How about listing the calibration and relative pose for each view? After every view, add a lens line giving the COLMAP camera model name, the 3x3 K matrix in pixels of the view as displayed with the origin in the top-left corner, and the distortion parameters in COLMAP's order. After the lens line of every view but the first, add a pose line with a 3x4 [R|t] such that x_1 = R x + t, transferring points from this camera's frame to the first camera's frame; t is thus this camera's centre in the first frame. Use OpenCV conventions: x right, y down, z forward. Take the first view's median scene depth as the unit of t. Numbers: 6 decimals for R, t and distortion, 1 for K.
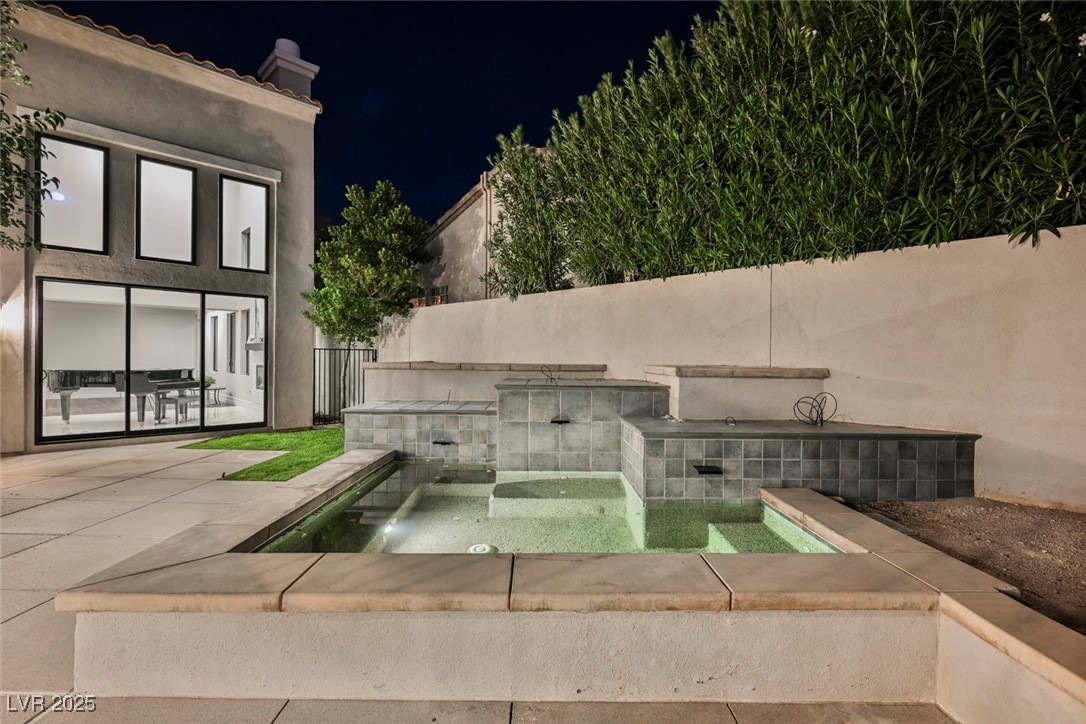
lens RADIAL K [[502.4, 0, 542.9], [0, 502.4, 362.6], [0, 0, 1]] dist [0.000496, 0.000566]
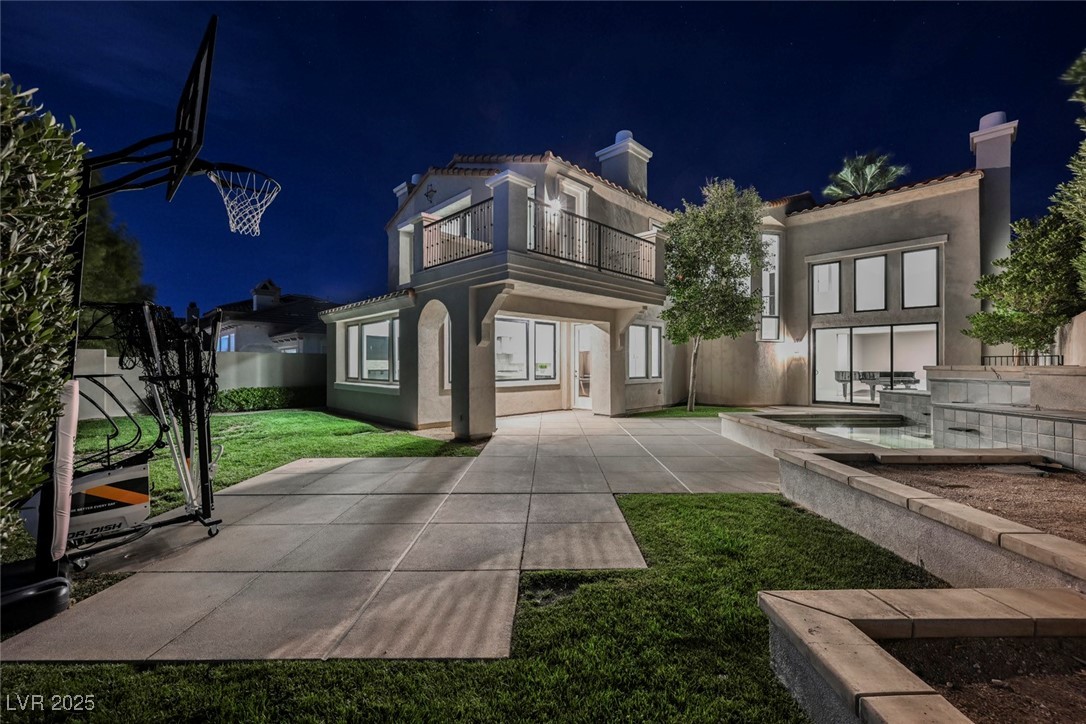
lens RADIAL K [[432.2, 0, 545.2], [0, 432.2, 362.9], [0, 0, 1]] dist [0.000573, 0.000444]
pose [[-0.003491, -0.011638, -0.999926, 0.777128], [-0.004854, 0.999921, -0.011621, 0.008879], [0.999982, 0.004813, -0.003547, -0.157799]]
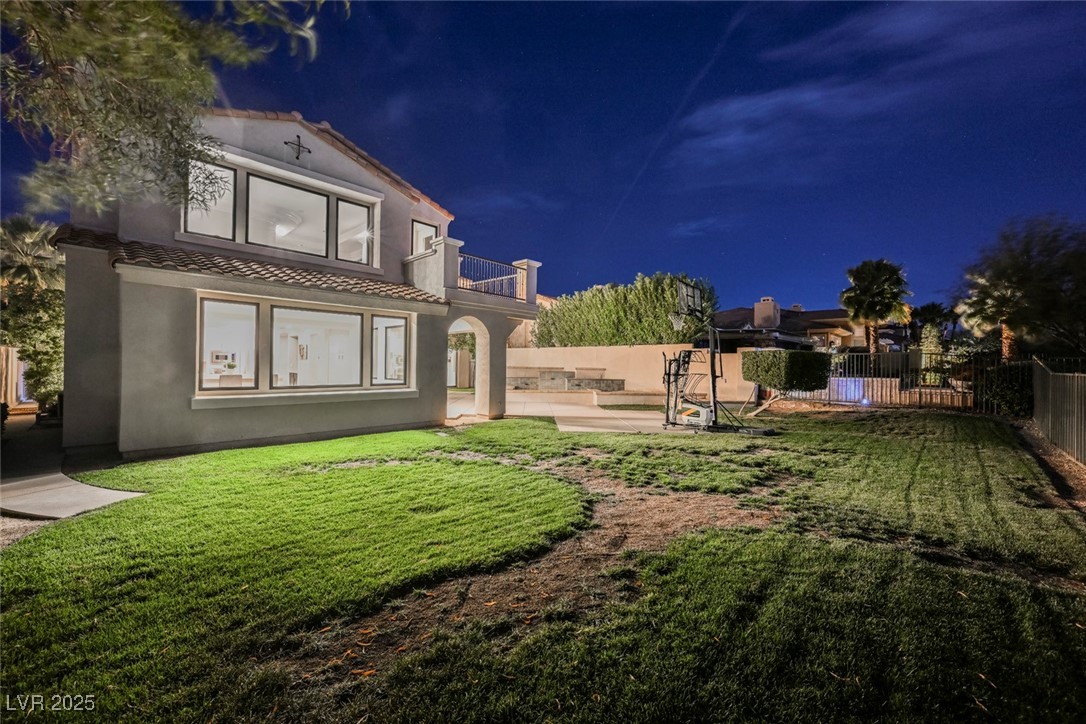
lens RADIAL K [[432.2, 0, 542.8], [0, 432.2, 361.7], [0, 0, 1]] dist [0.000573, 0.000444]
pose [[0.999485, 0.003200, 0.031938, -0.109908], [-0.002847, 0.999934, -0.011094, -0.001803], [-0.031972, 0.010998, 0.999428, -1.795680]]
